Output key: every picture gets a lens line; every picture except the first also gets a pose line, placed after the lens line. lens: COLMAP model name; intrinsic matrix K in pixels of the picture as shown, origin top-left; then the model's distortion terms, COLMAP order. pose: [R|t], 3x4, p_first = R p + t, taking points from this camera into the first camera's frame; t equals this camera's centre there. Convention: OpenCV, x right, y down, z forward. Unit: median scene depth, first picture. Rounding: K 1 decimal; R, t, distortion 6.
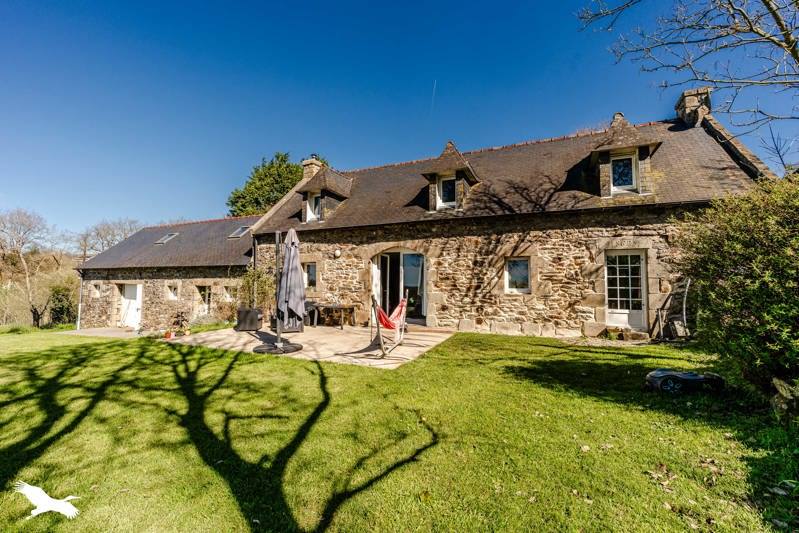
lens RADIAL K [[351.4, 0, 401.2], [0, 351.4, 265.6], [0, 0, 1]] dist [-0.003556, -0.000220]
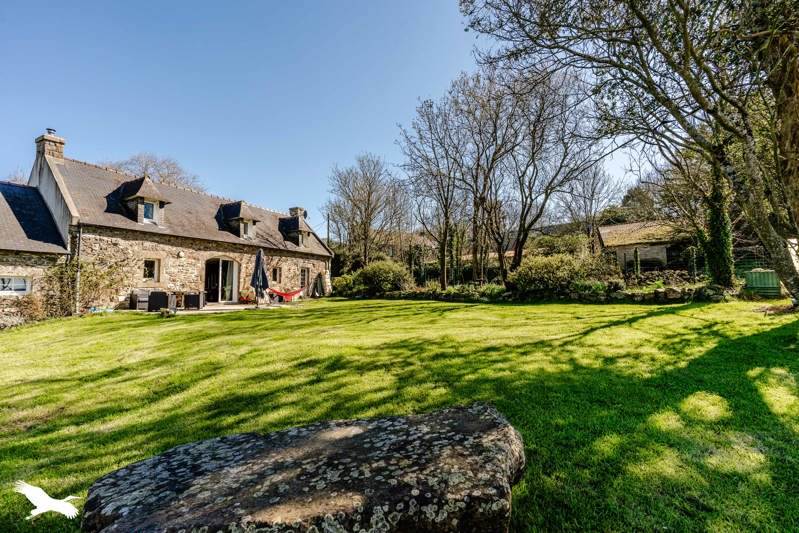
lens RADIAL K [[351.4, 0, 399.9], [0, 351.4, 266.0], [0, 0, 1]] dist [-0.003556, -0.000220]
pose [[0.020966, 0.059953, 0.997981, -1.672814], [-0.044884, 0.997250, -0.058966, 0.057242], [-0.998772, -0.043557, 0.023599, 0.129221]]
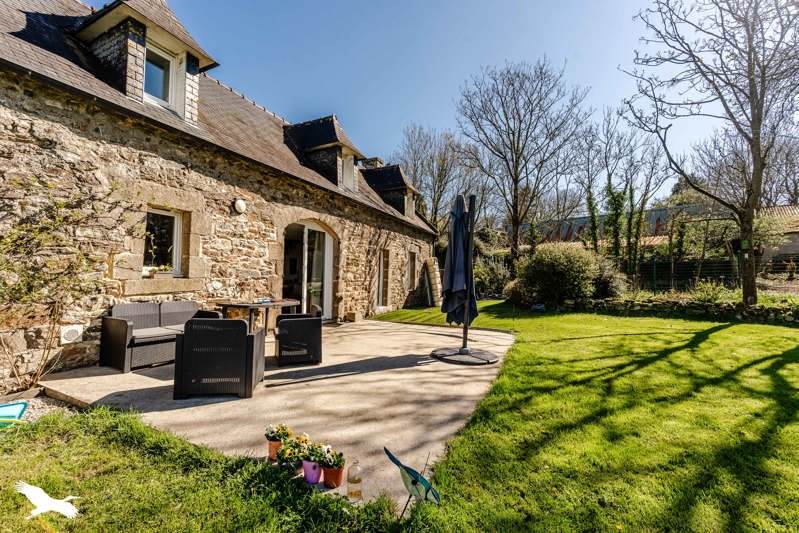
lens RADIAL K [[351.4, 0, 400.8], [0, 351.4, 266.1], [0, 0, 1]] dist [-0.003556, -0.000220]
pose [[-0.030531, 0.034396, 0.998942, -0.783952], [-0.065265, 0.997206, -0.036331, 0.064318], [-0.997401, -0.066305, -0.028201, 0.842932]]
